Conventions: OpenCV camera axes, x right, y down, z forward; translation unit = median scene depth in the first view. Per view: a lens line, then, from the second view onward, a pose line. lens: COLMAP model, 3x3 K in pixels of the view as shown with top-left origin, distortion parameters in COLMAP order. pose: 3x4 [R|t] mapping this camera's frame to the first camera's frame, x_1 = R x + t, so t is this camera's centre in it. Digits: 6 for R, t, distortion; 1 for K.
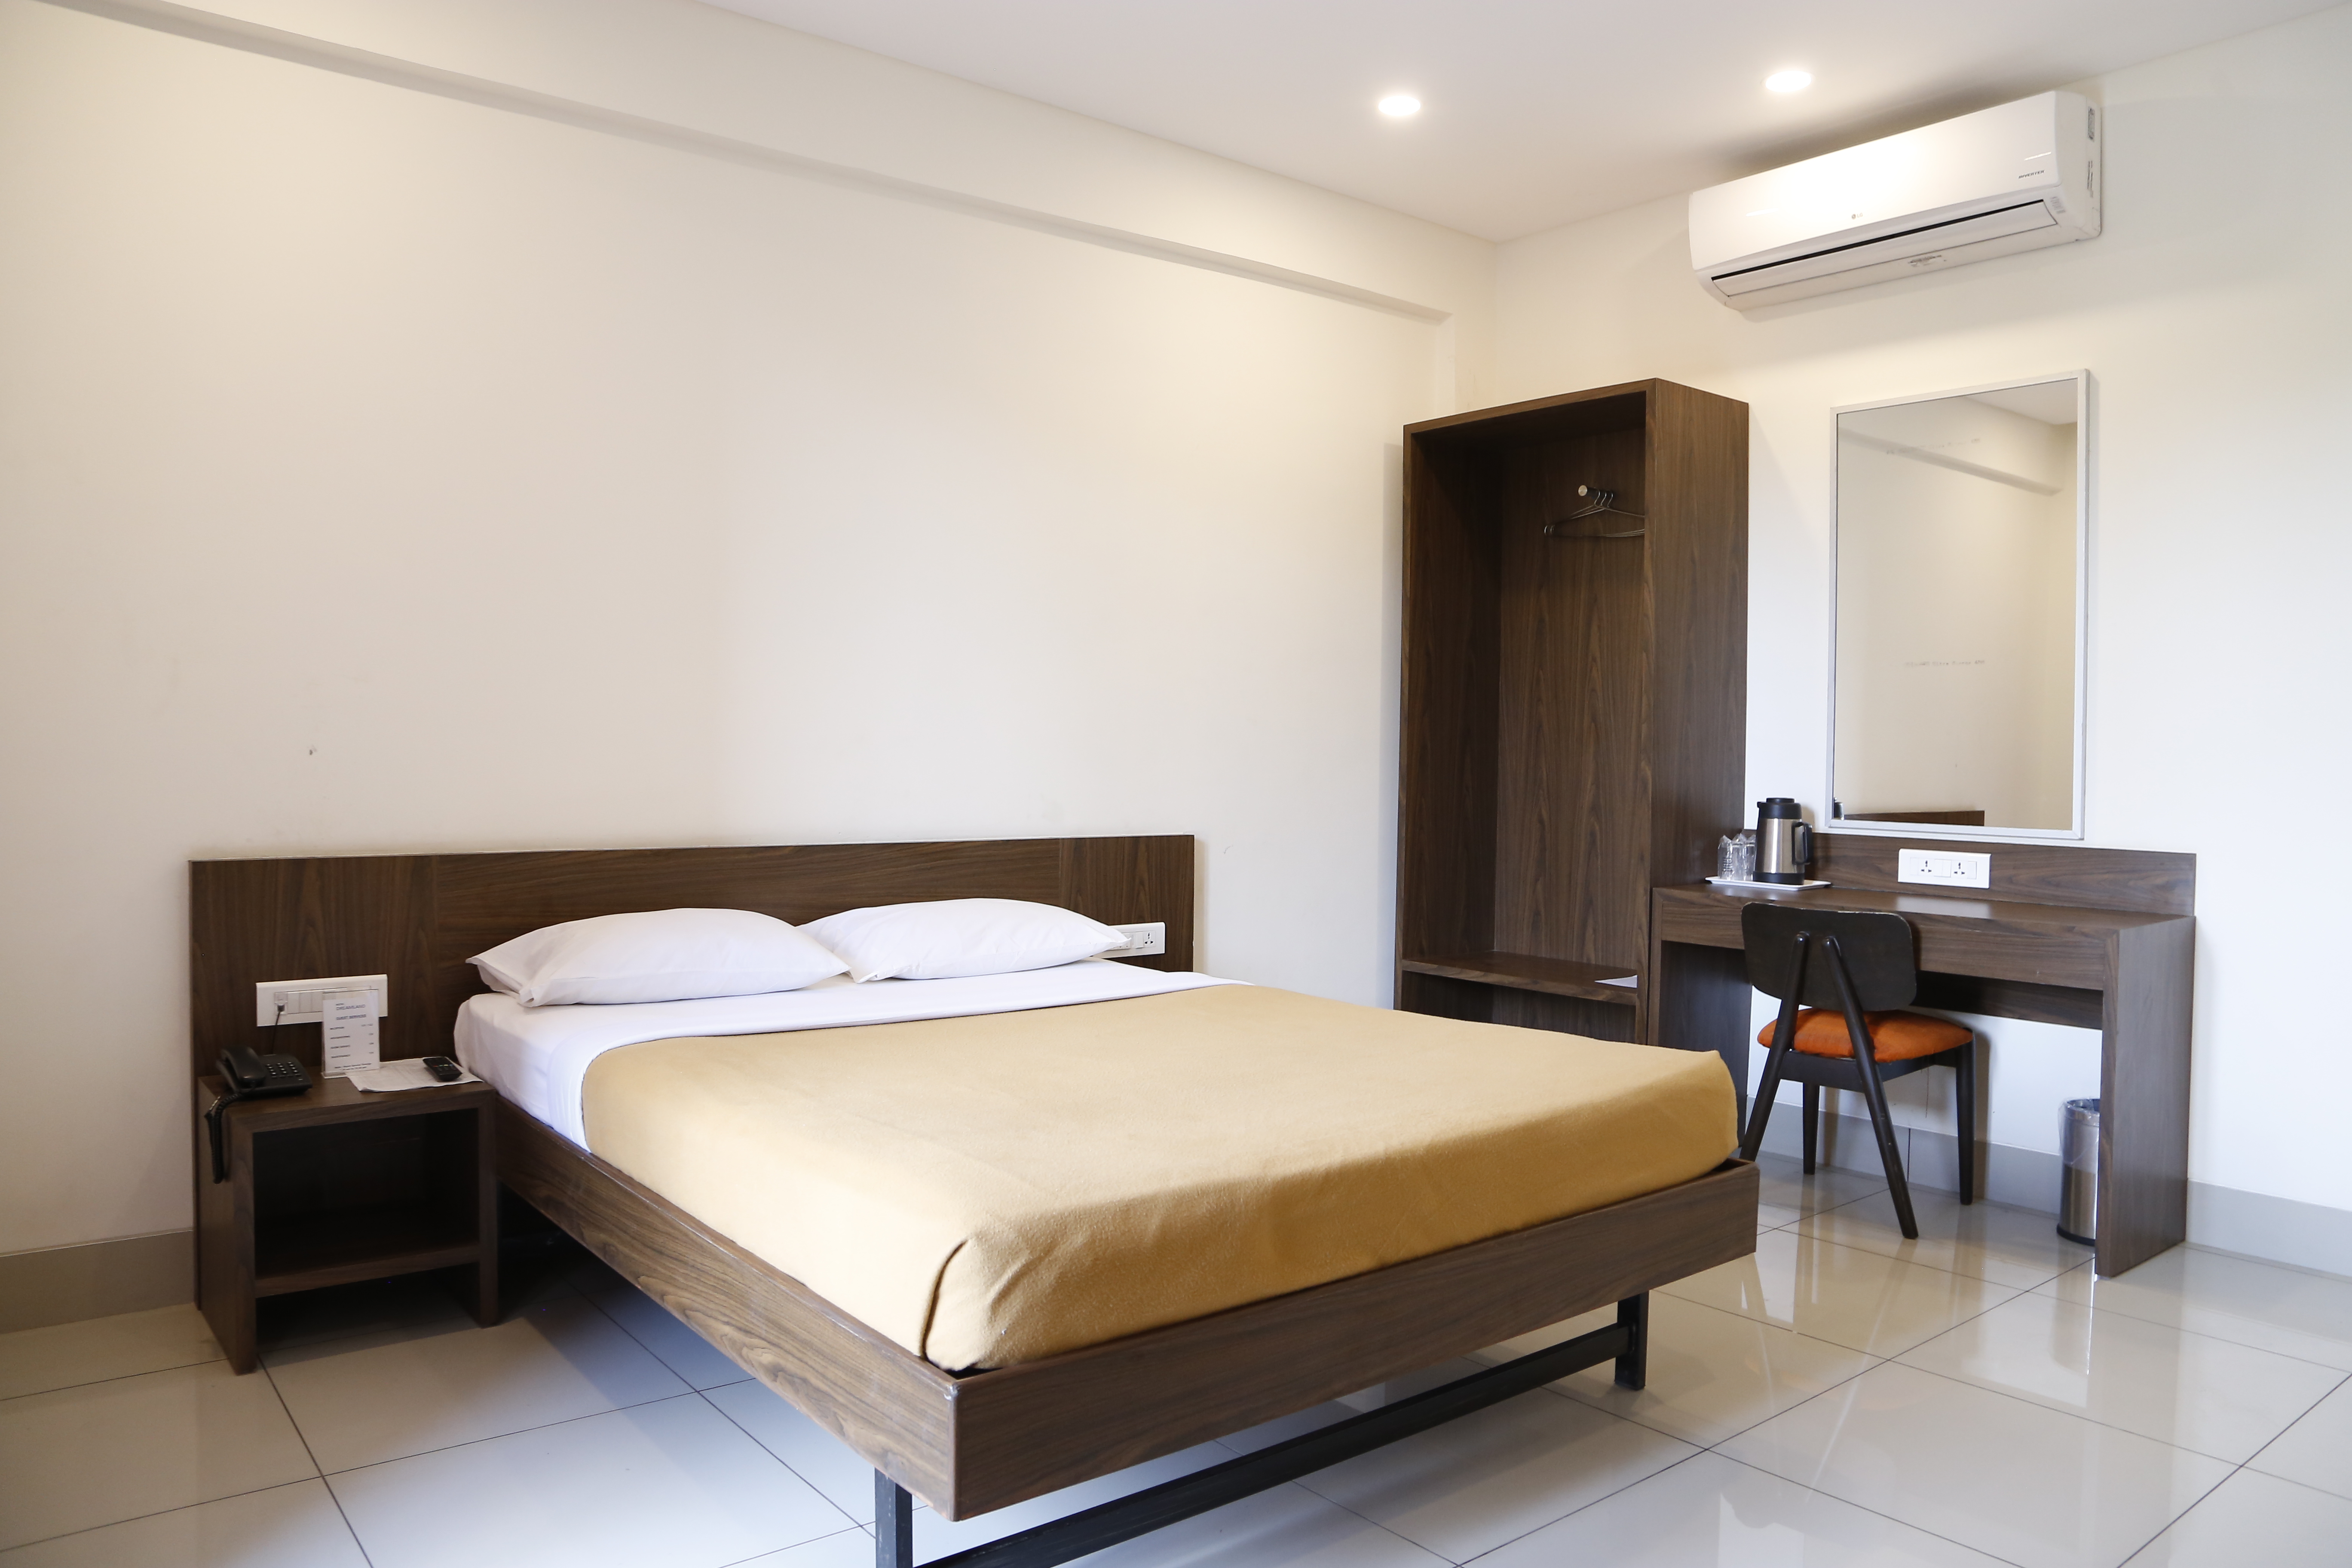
lens RADIAL K [[1646.6, 0, 1193.8], [0, 1646.6, 772.0], [0, 0, 1]] dist [-0.113927, 0.063126]
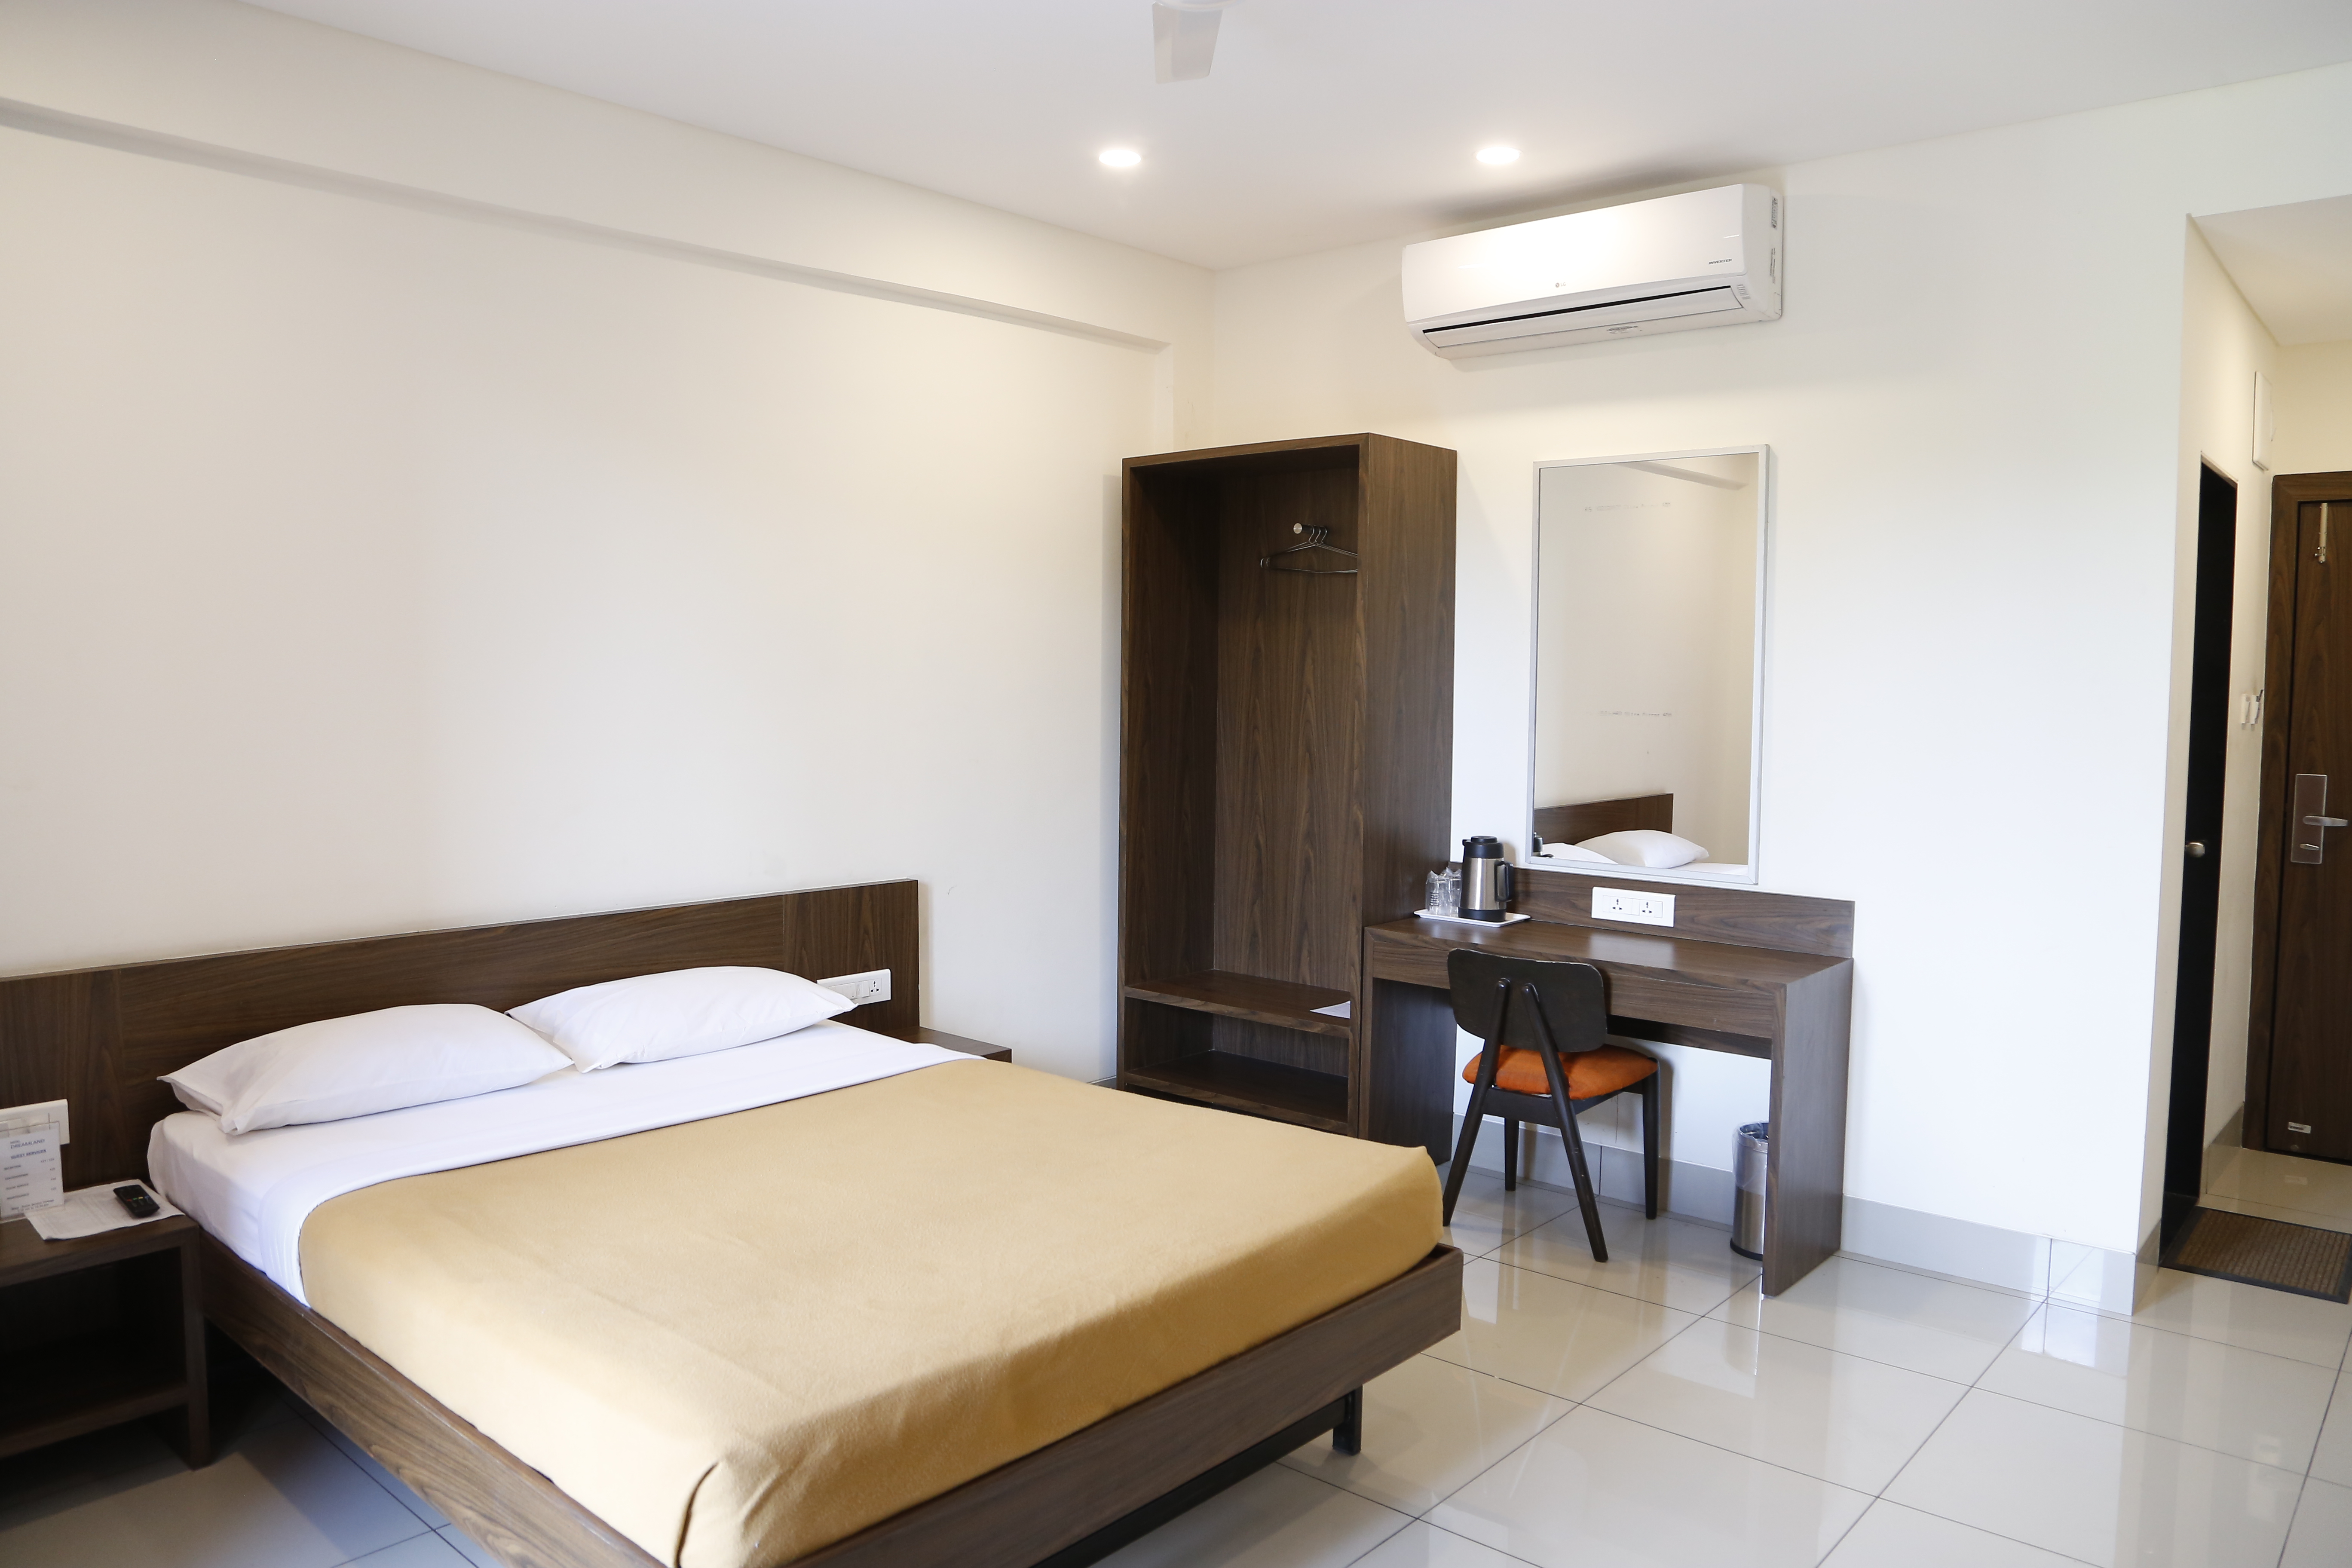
lens RADIAL K [[1646.6, 0, 1191.8], [0, 1646.6, 795.9], [0, 0, 1]] dist [-0.113927, 0.063126]
pose [[0.985594, -0.014900, 0.168474, -0.003673], [0.005895, 0.998533, 0.053829, -0.080967], [-0.169028, -0.052060, 0.984235, -0.012398]]
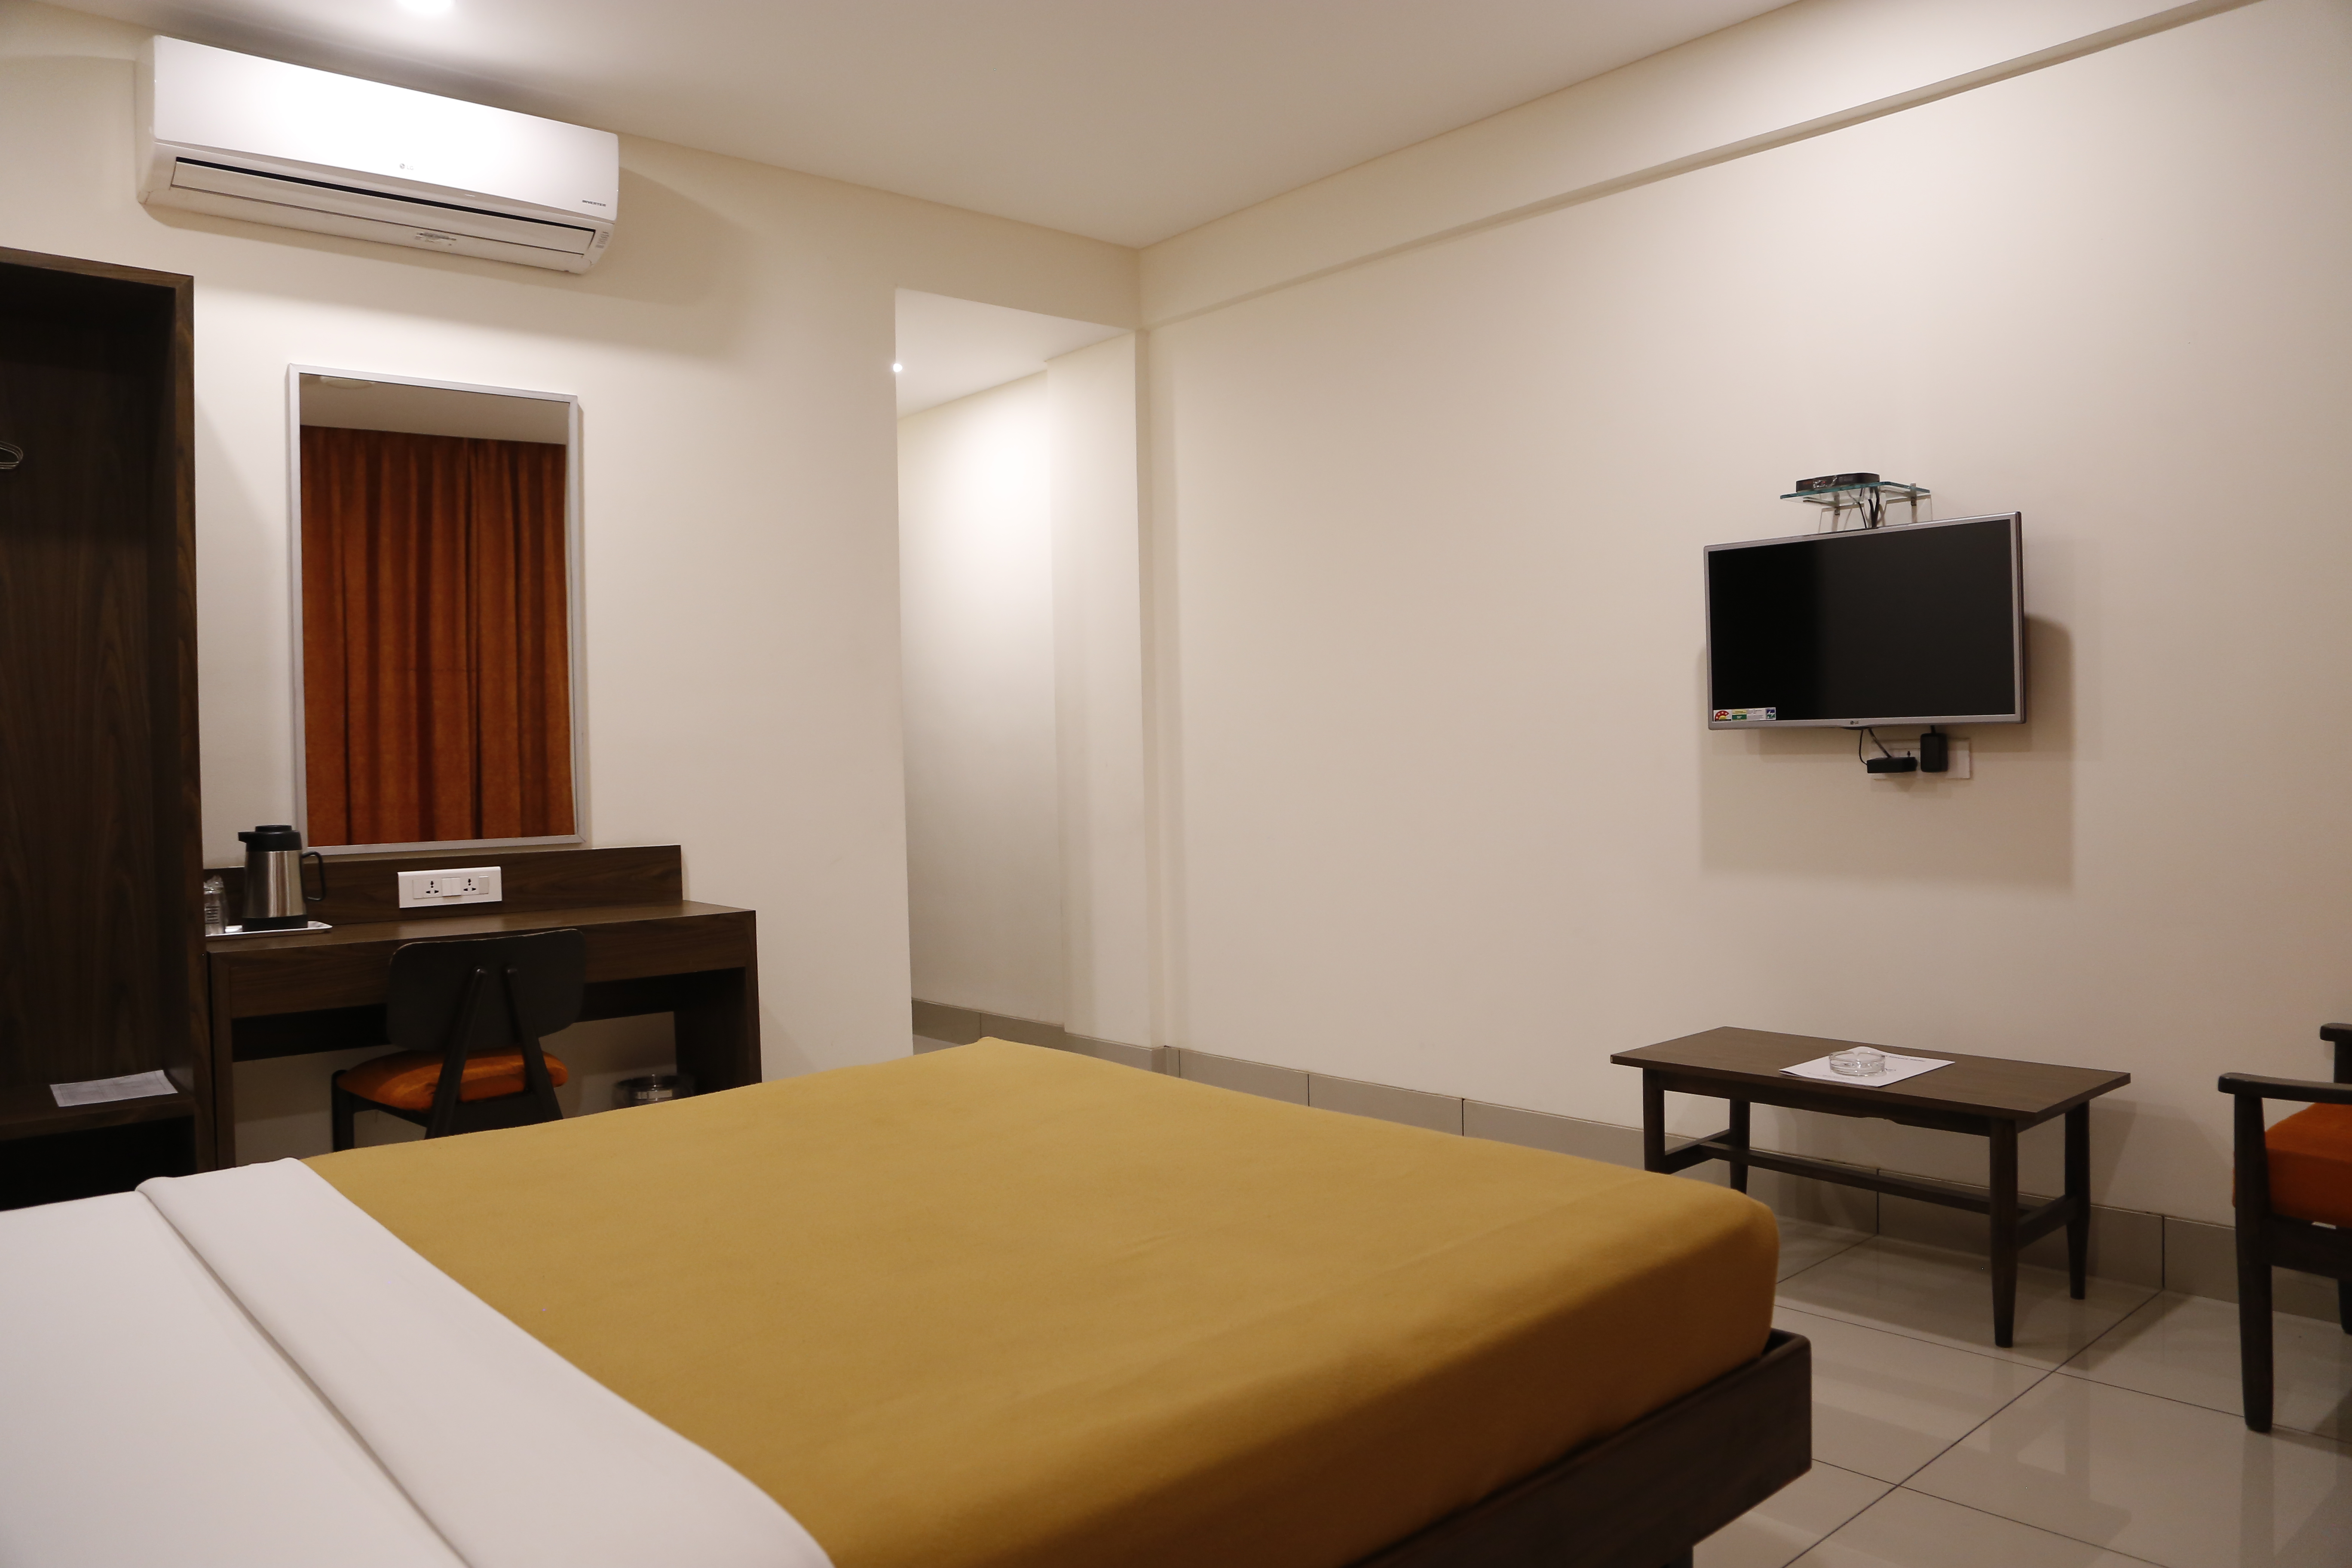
lens RADIAL K [[1646.6, 0, 1170.9], [0, 1646.6, 784.4], [0, 0, 1]] dist [-0.113927, 0.063126]
pose [[-0.032298, -0.036425, 0.998814, -0.543610], [0.029234, 0.998874, 0.037373, -0.025660], [-0.999051, 0.030406, -0.031197, 0.668188]]
